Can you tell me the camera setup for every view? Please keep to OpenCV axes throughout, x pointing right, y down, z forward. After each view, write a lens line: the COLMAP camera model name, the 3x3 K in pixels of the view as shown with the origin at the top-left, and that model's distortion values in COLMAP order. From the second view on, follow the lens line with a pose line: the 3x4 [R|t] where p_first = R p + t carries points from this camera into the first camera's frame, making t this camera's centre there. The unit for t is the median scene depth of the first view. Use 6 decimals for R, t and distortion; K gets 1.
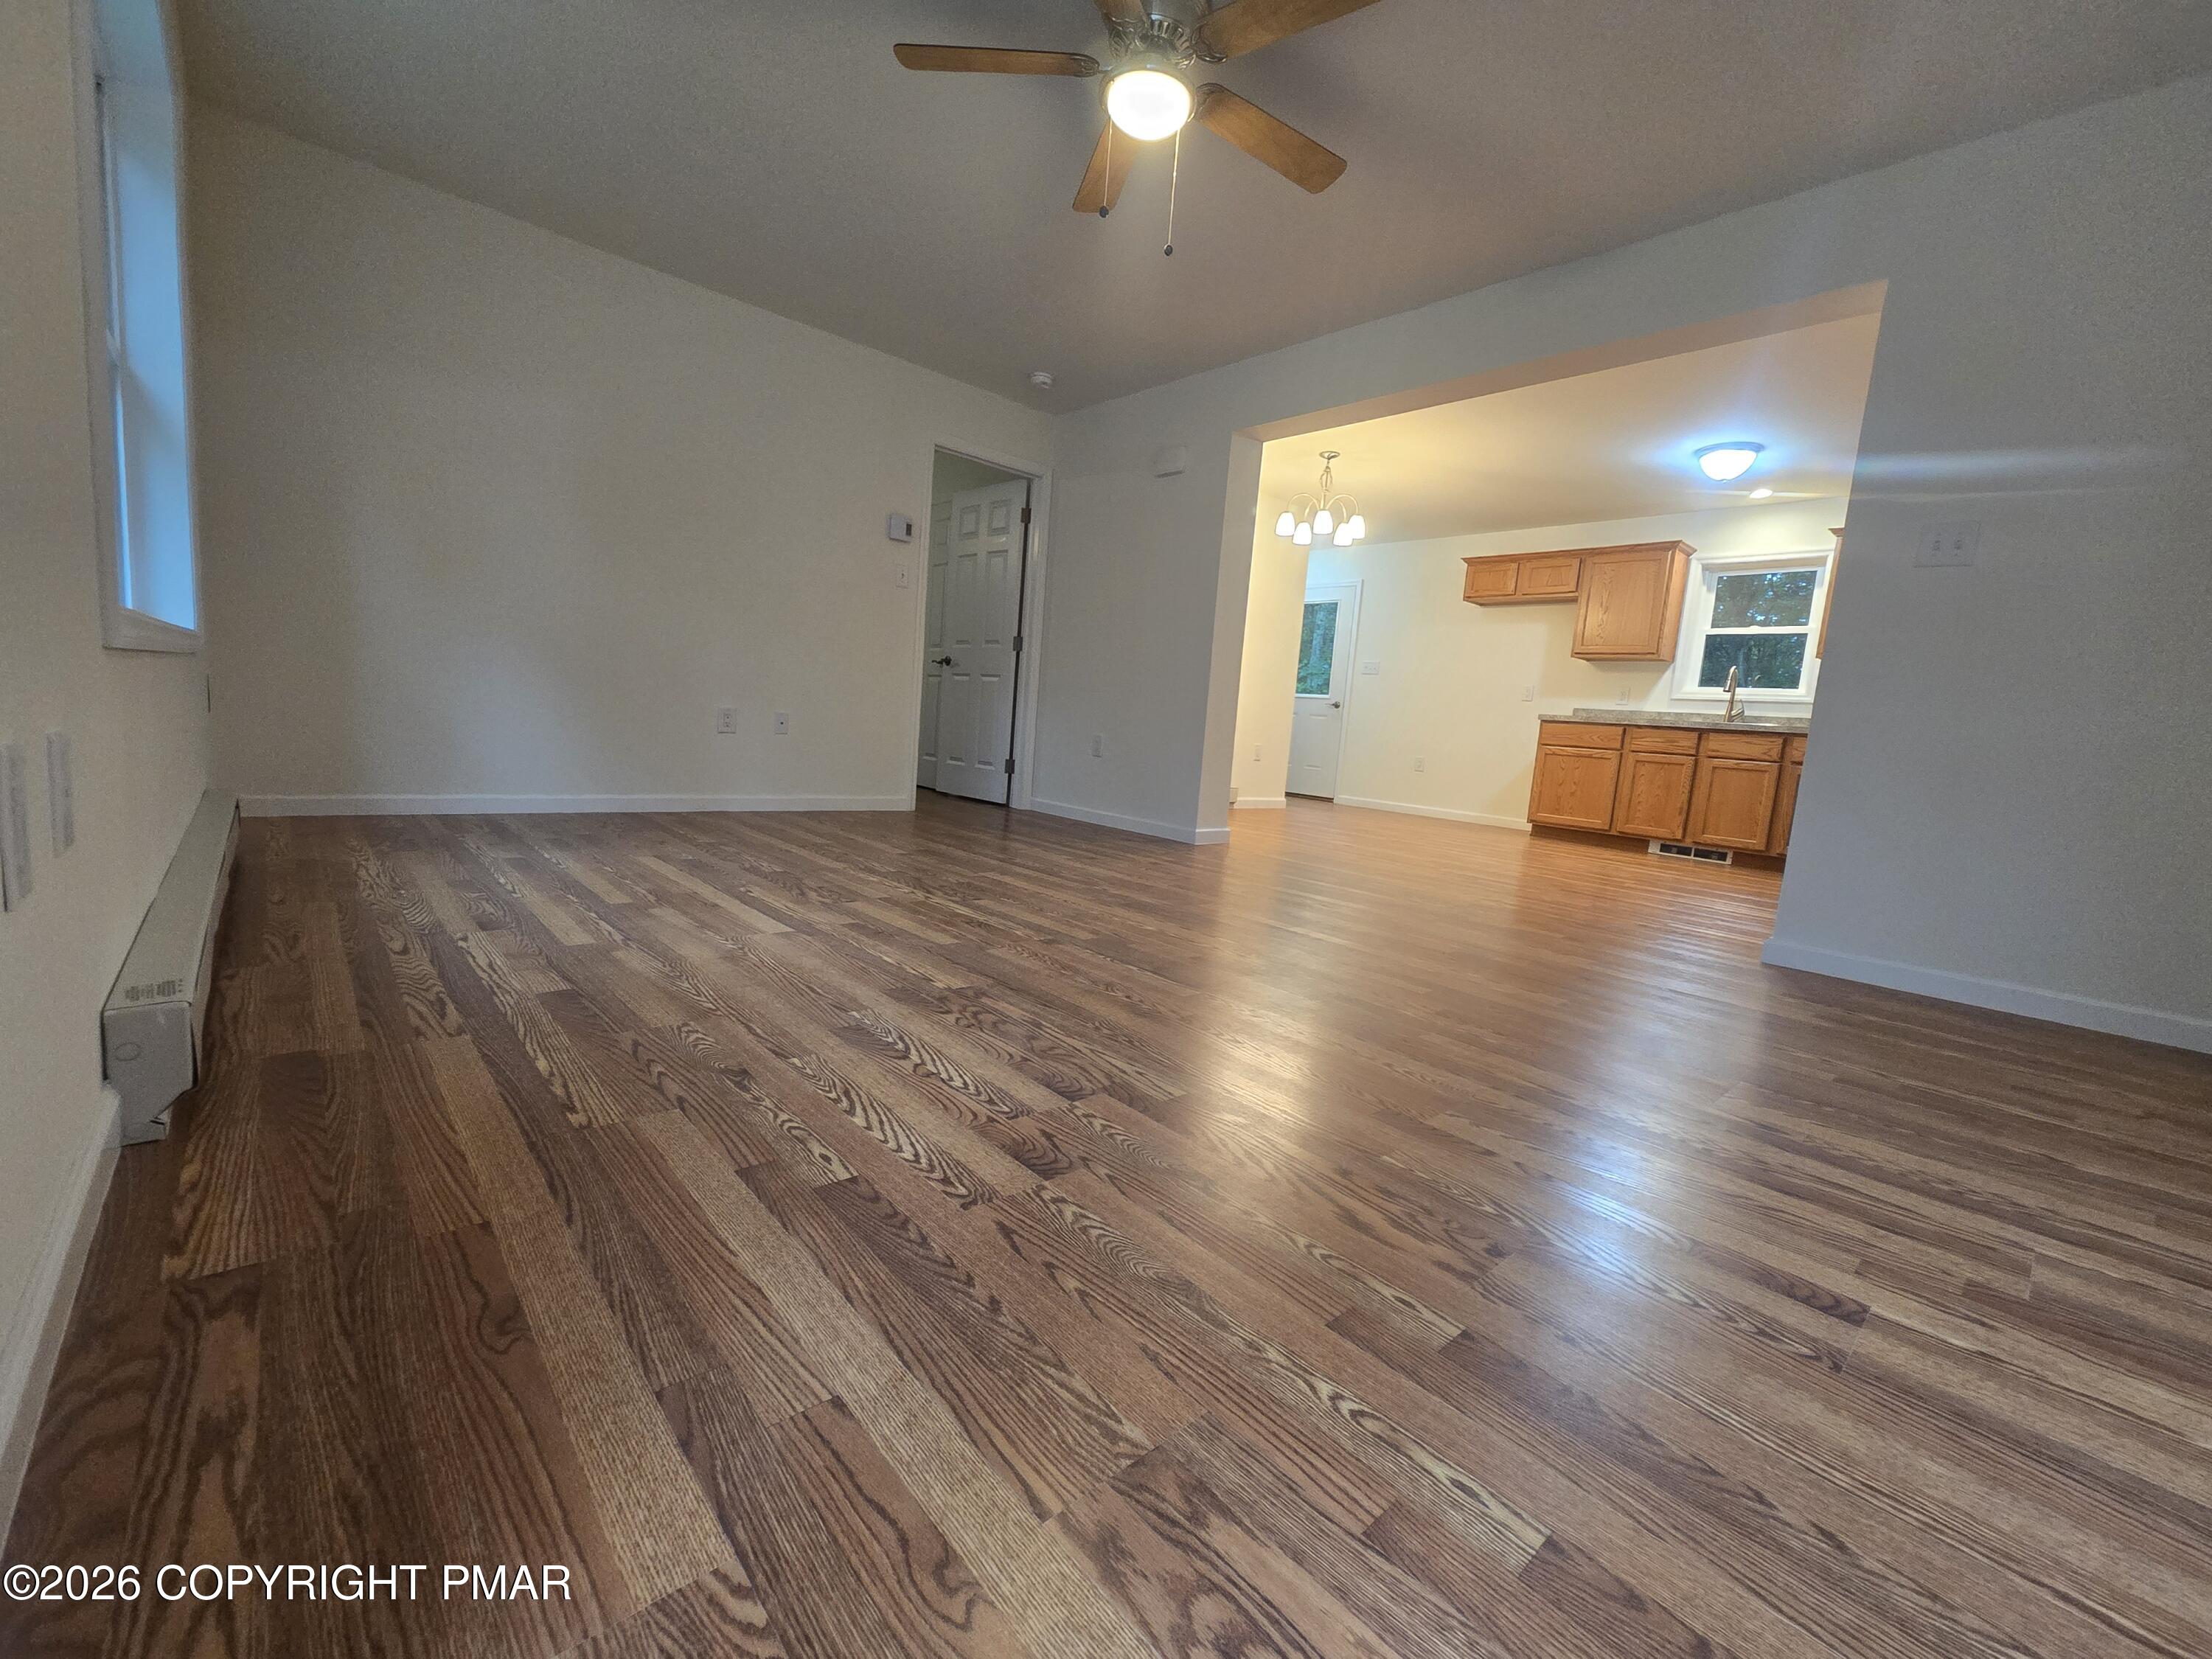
lens RADIAL K [[906.8, 0, 1103.8], [0, 906.8, 831.6], [0, 0, 1]] dist [-0.000059, 0.000209]
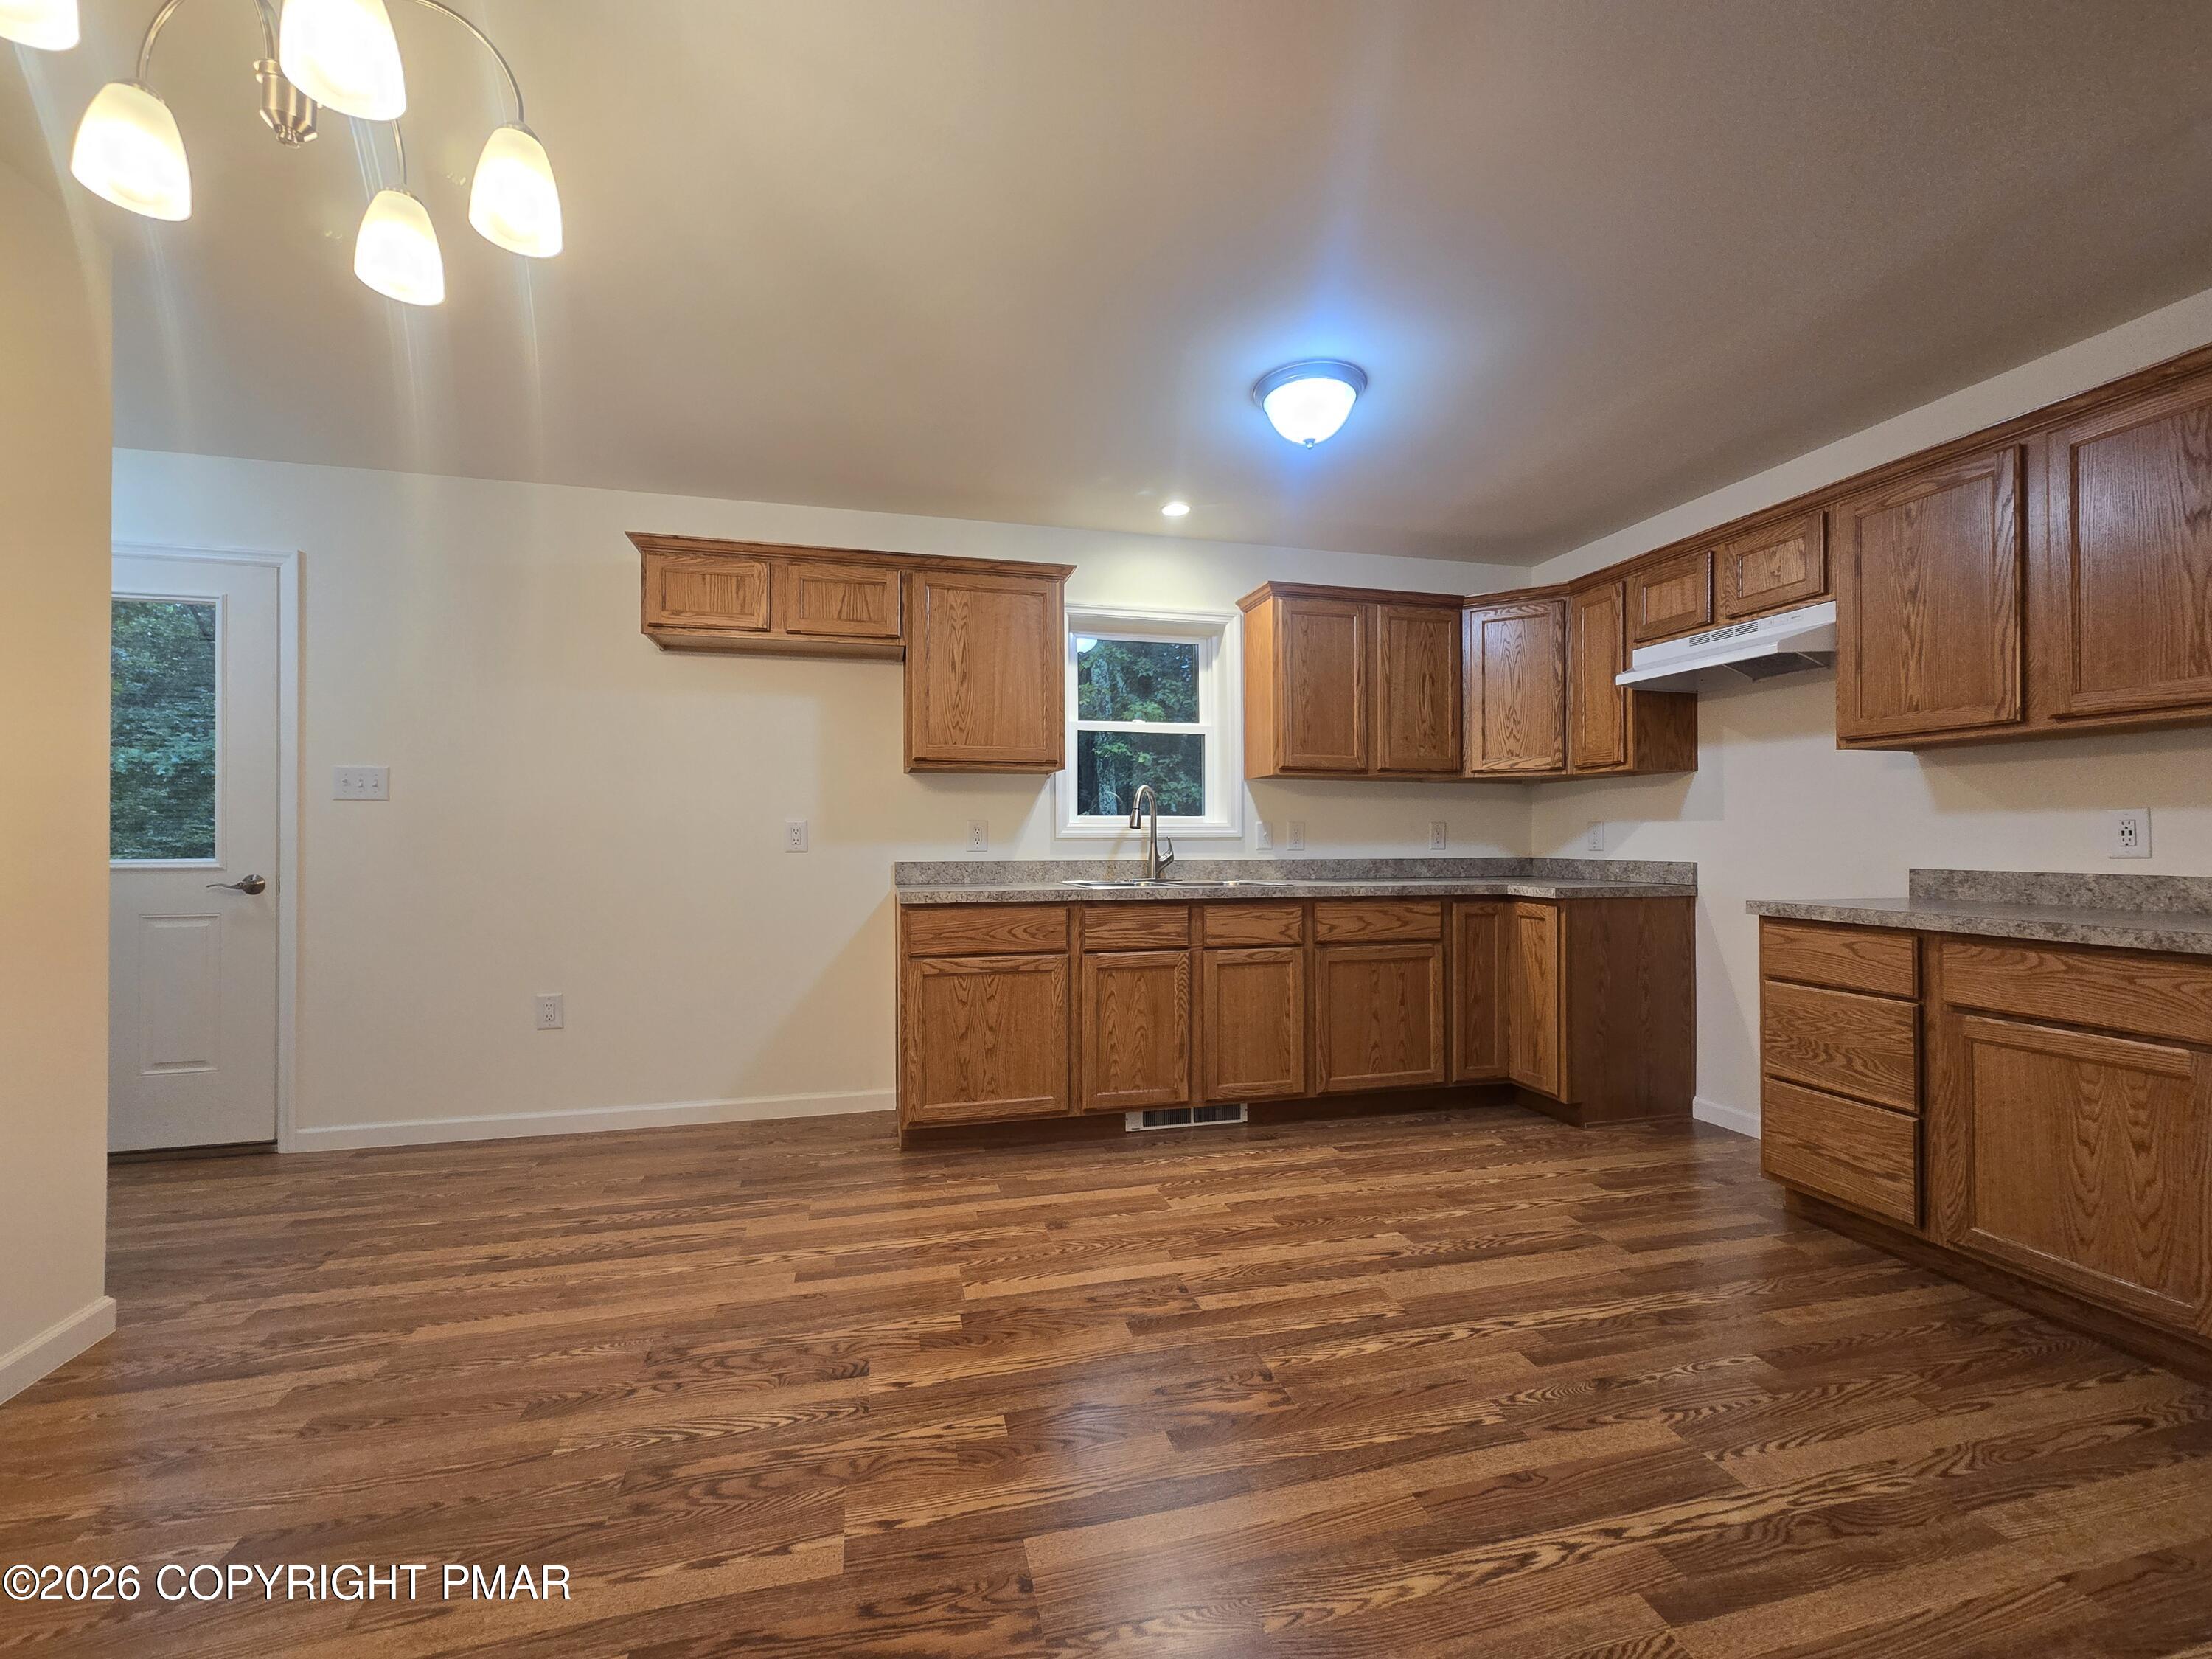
lens RADIAL K [[906.8, 0, 1103.9], [0, 906.8, 831.3], [0, 0, 1]] dist [-0.000059, 0.000209]
pose [[0.462448, -0.071402, 0.883767, 0.131643], [0.145837, 0.989302, 0.003616, -0.154375], [-0.874570, 0.127214, 0.467914, 0.727431]]
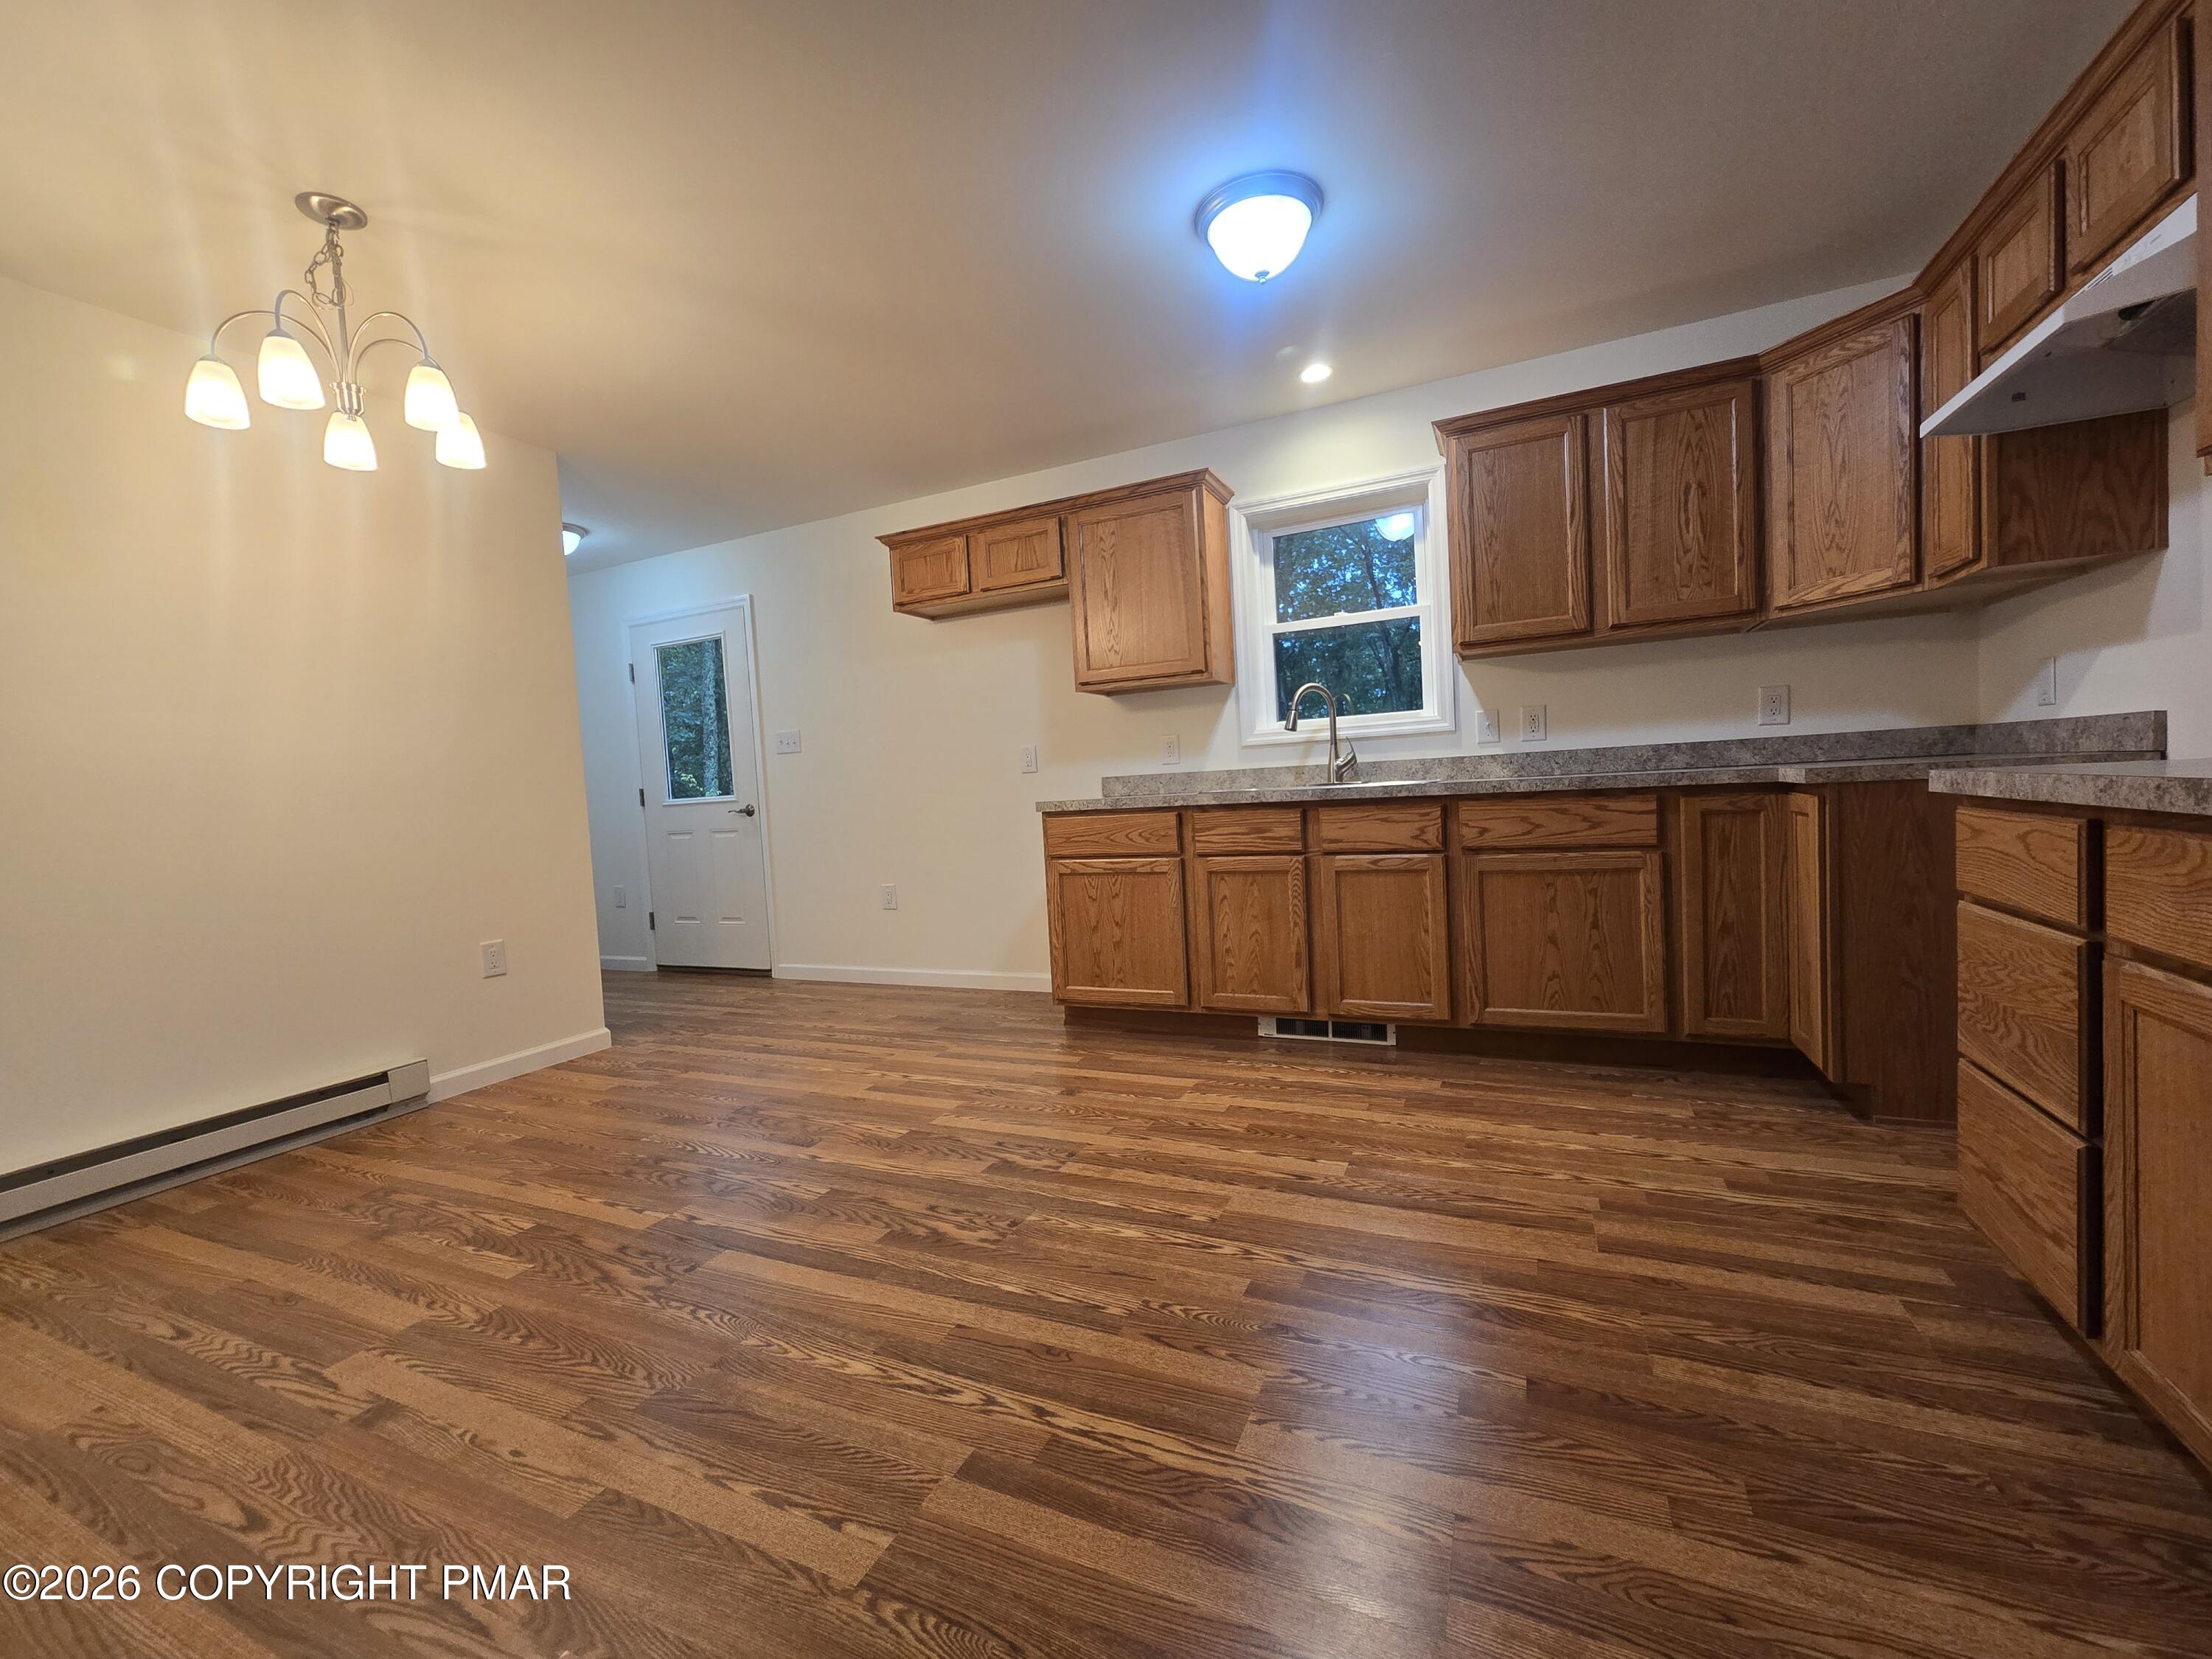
lens RADIAL K [[906.8, 0, 1102.6], [0, 906.8, 832.9], [0, 0, 1]] dist [-0.000059, 0.000209]
pose [[0.909488, -0.150961, 0.387354, 0.322890], [0.176154, 0.983901, -0.030152, -0.094063], [-0.376566, 0.095656, 0.921438, 0.523360]]
